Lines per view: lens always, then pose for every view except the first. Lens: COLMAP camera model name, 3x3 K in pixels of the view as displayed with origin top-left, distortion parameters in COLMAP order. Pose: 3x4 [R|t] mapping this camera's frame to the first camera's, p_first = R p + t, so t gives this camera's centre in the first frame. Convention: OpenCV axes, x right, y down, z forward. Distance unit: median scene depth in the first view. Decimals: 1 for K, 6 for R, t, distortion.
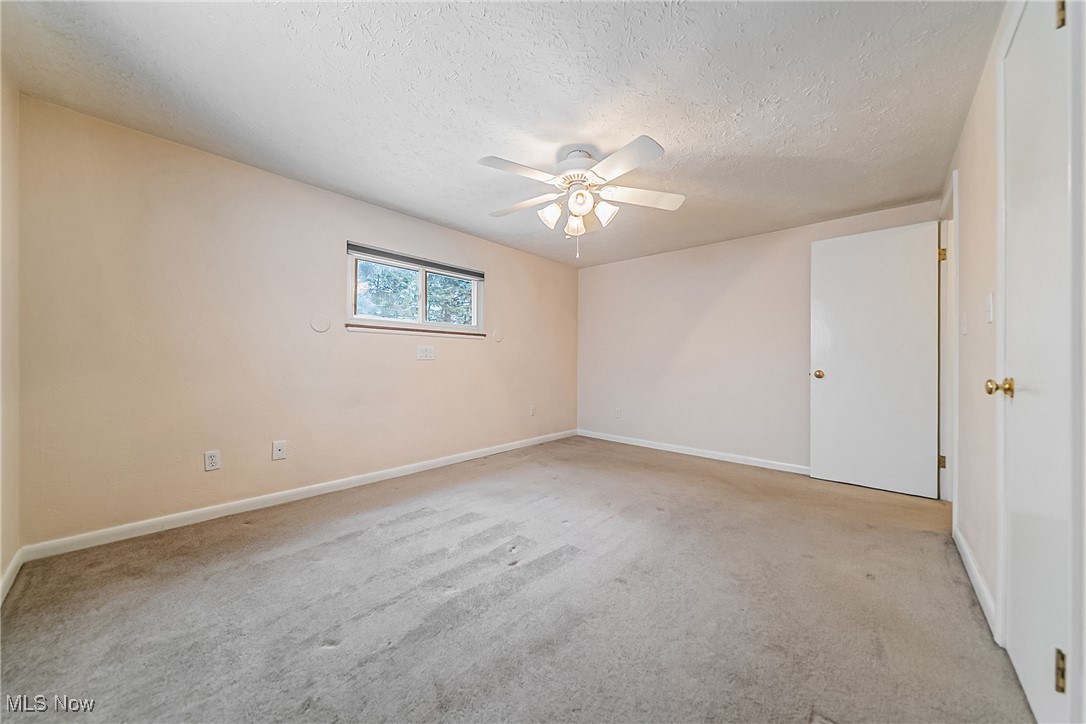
lens RADIAL K [[374.9, 0, 544.7], [0, 374.9, 363.2], [0, 0, 1]] dist [-0.001276, 0.000076]
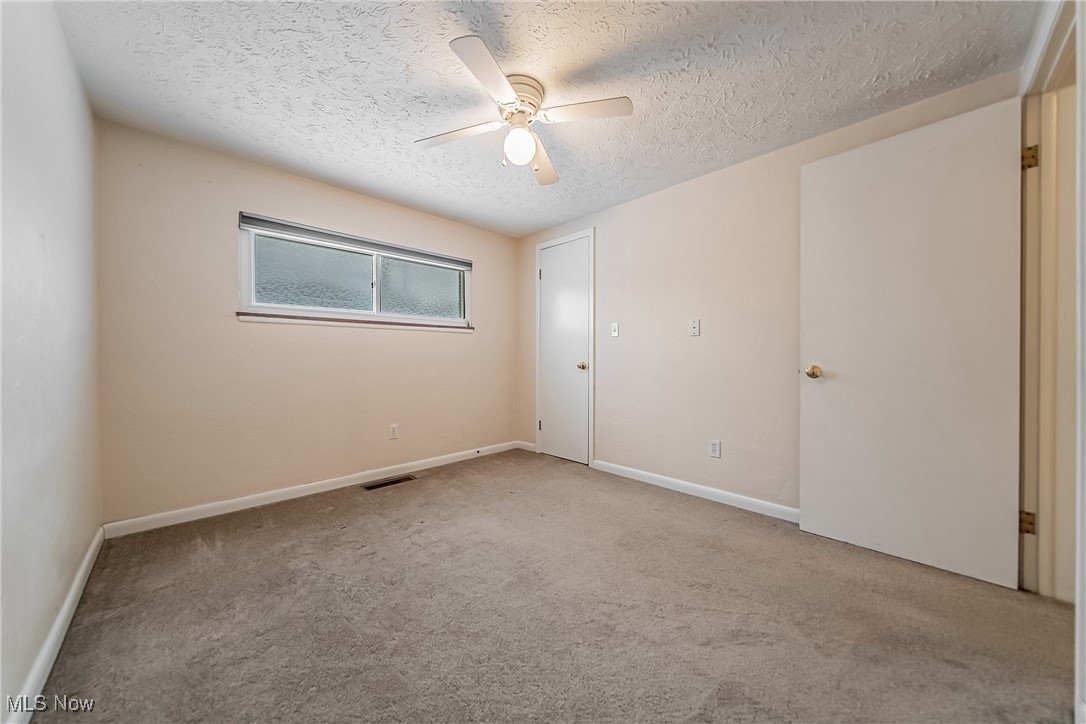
lens RADIAL K [[374.9, 0, 541.9], [0, 374.9, 359.3], [0, 0, 1]] dist [-0.001276, 0.000076]
pose [[0.998388, -0.006667, -0.056365, 0.183029], [0.006888, 0.999969, 0.003725, 0.001274], [0.056338, -0.004107, 0.998403, 0.202358]]
